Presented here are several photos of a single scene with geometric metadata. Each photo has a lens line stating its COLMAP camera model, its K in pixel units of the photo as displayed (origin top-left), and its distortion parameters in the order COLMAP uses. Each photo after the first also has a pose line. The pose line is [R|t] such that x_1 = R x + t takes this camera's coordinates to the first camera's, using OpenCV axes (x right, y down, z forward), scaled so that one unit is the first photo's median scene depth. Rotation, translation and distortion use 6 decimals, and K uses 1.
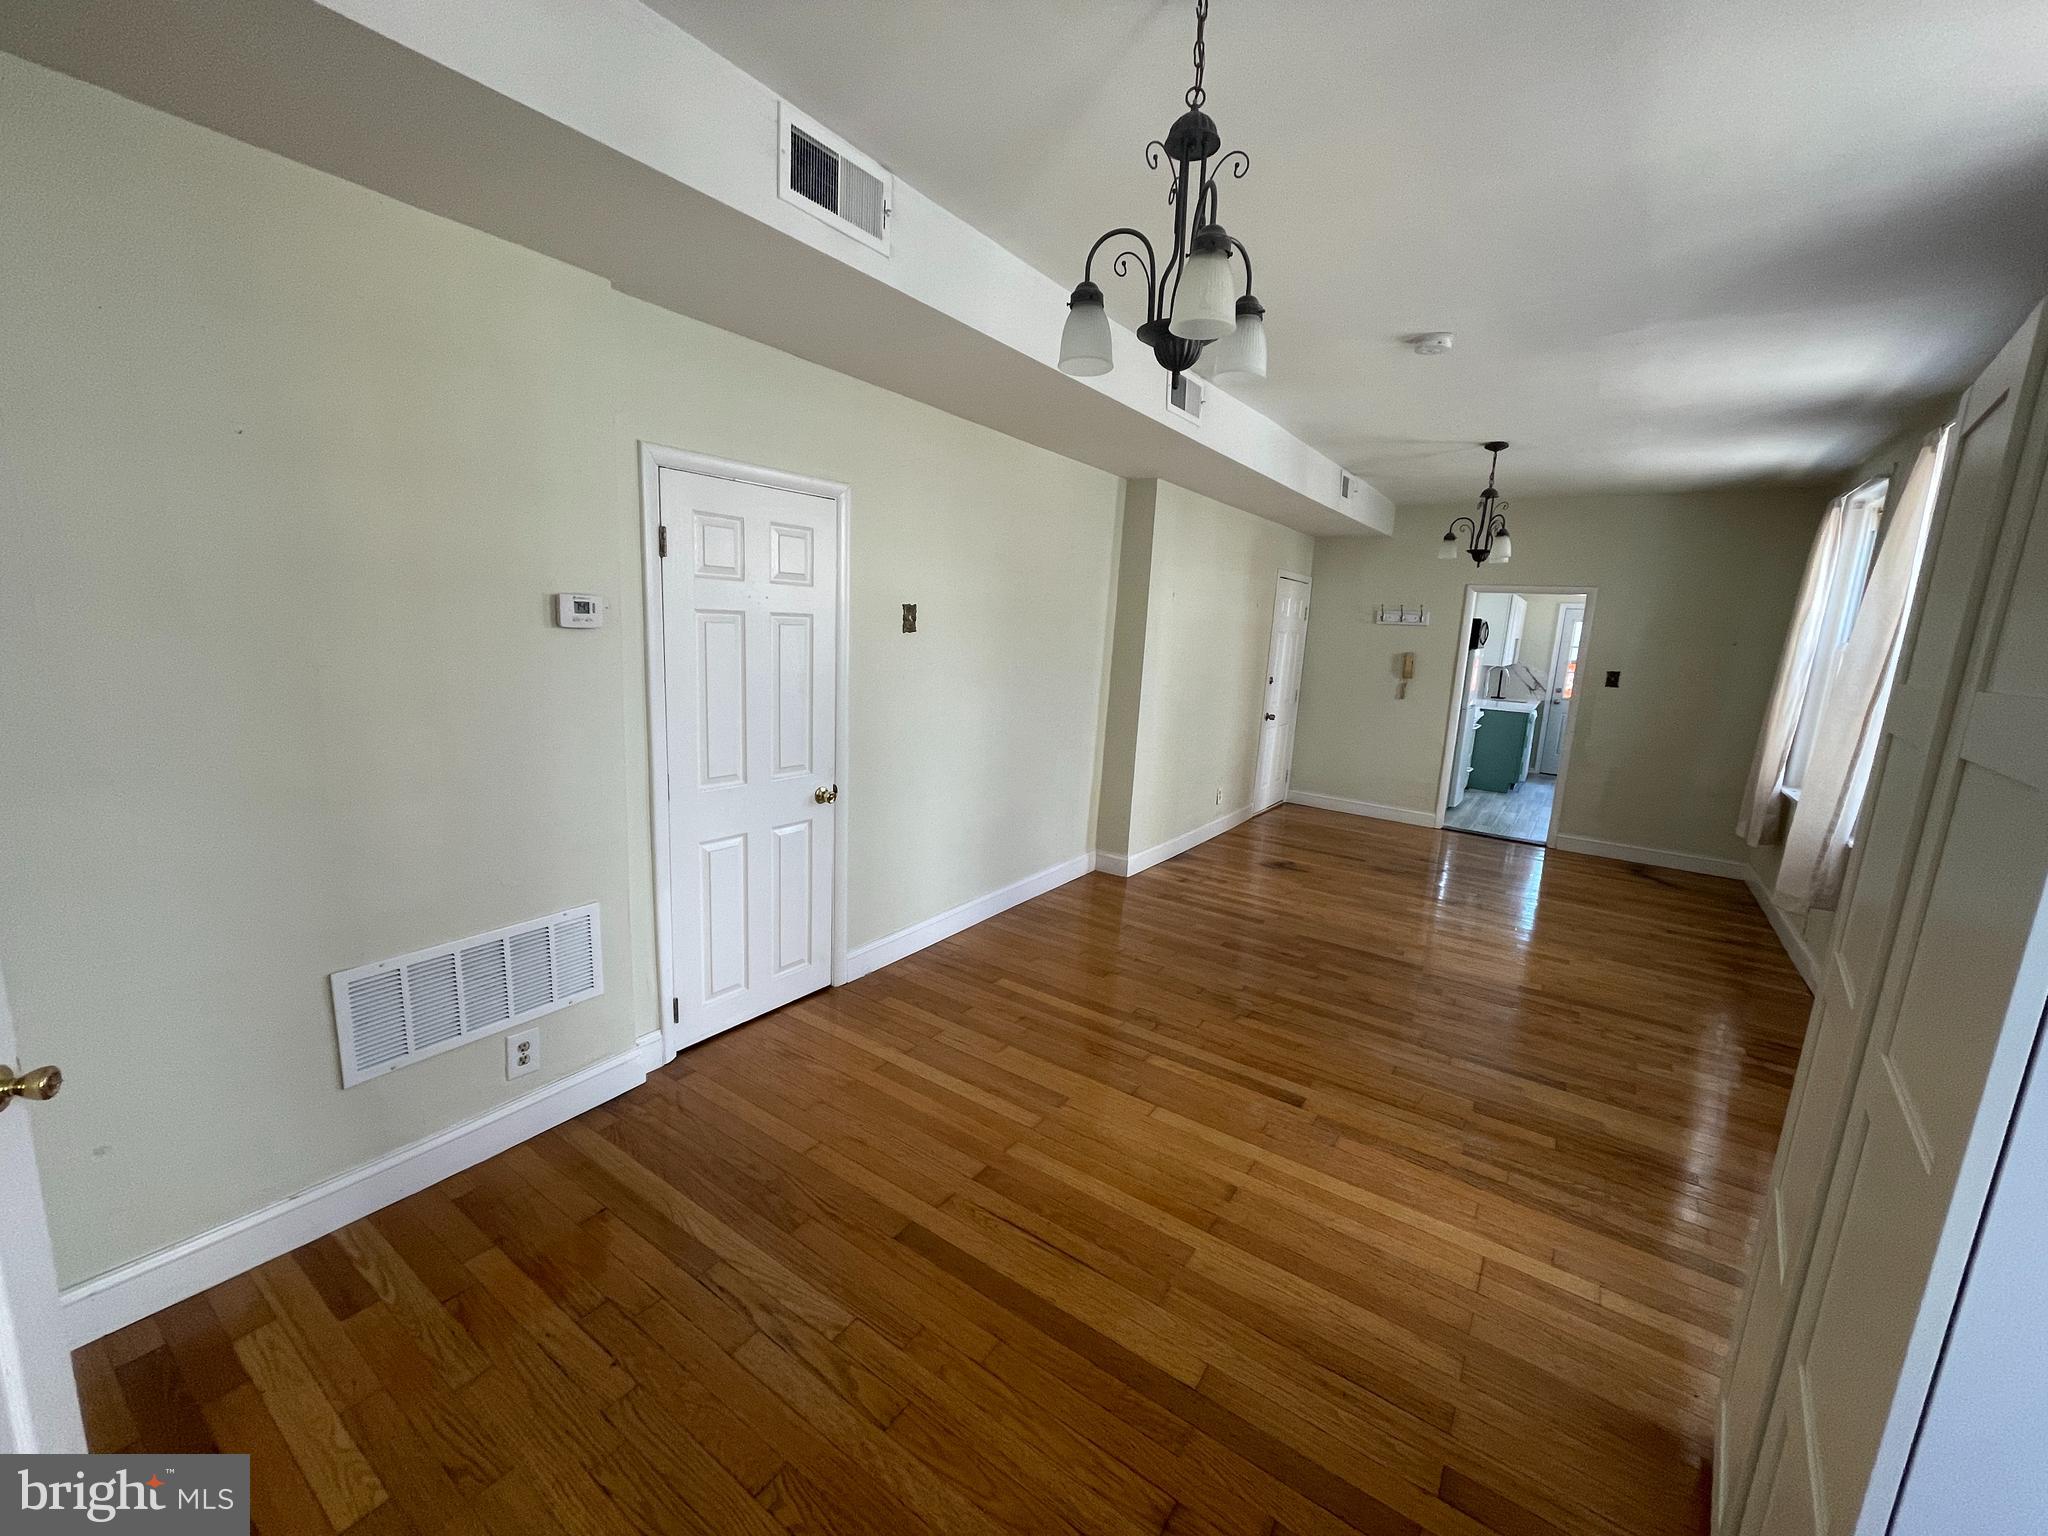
lens RADIAL K [[823.0, 0, 1026.4], [0, 823.0, 768.1], [0, 0, 1]] dist [-0.000189, -0.000175]
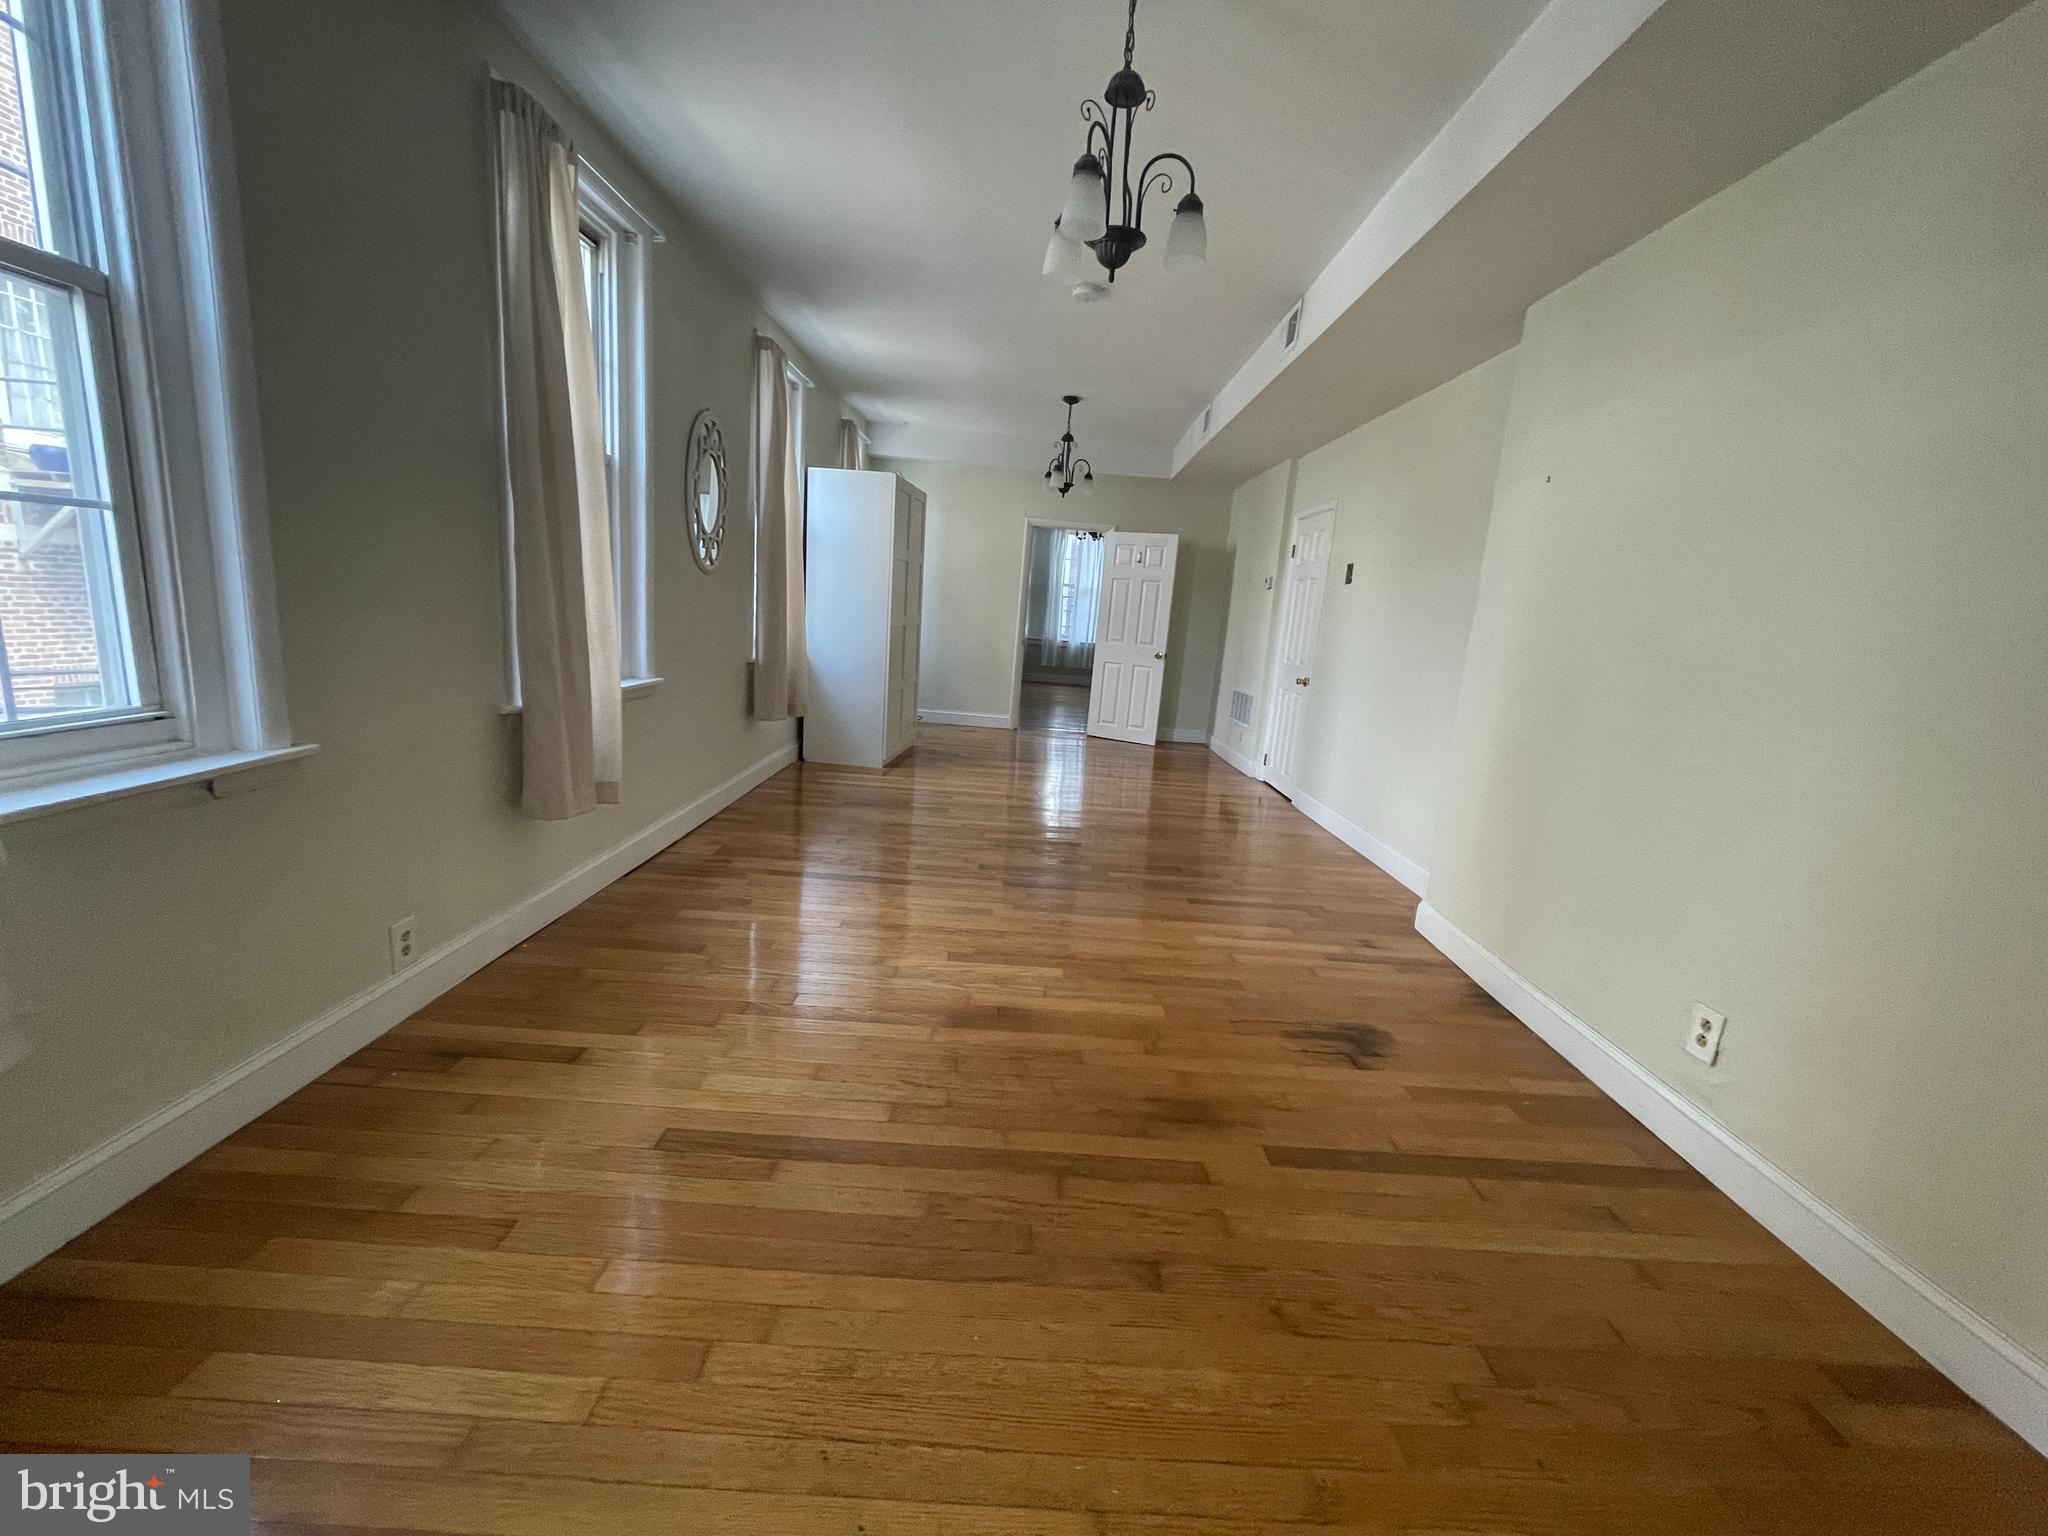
lens RADIAL K [[823.0, 0, 1027.7], [0, 823.0, 766.0], [0, 0, 1]] dist [-0.000189, -0.000175]
pose [[-0.816129, -0.003670, -0.577859, 0.840086], [-0.217934, 0.928095, 0.301900, -0.135586], [0.535200, 0.372325, -0.758245, 1.412667]]
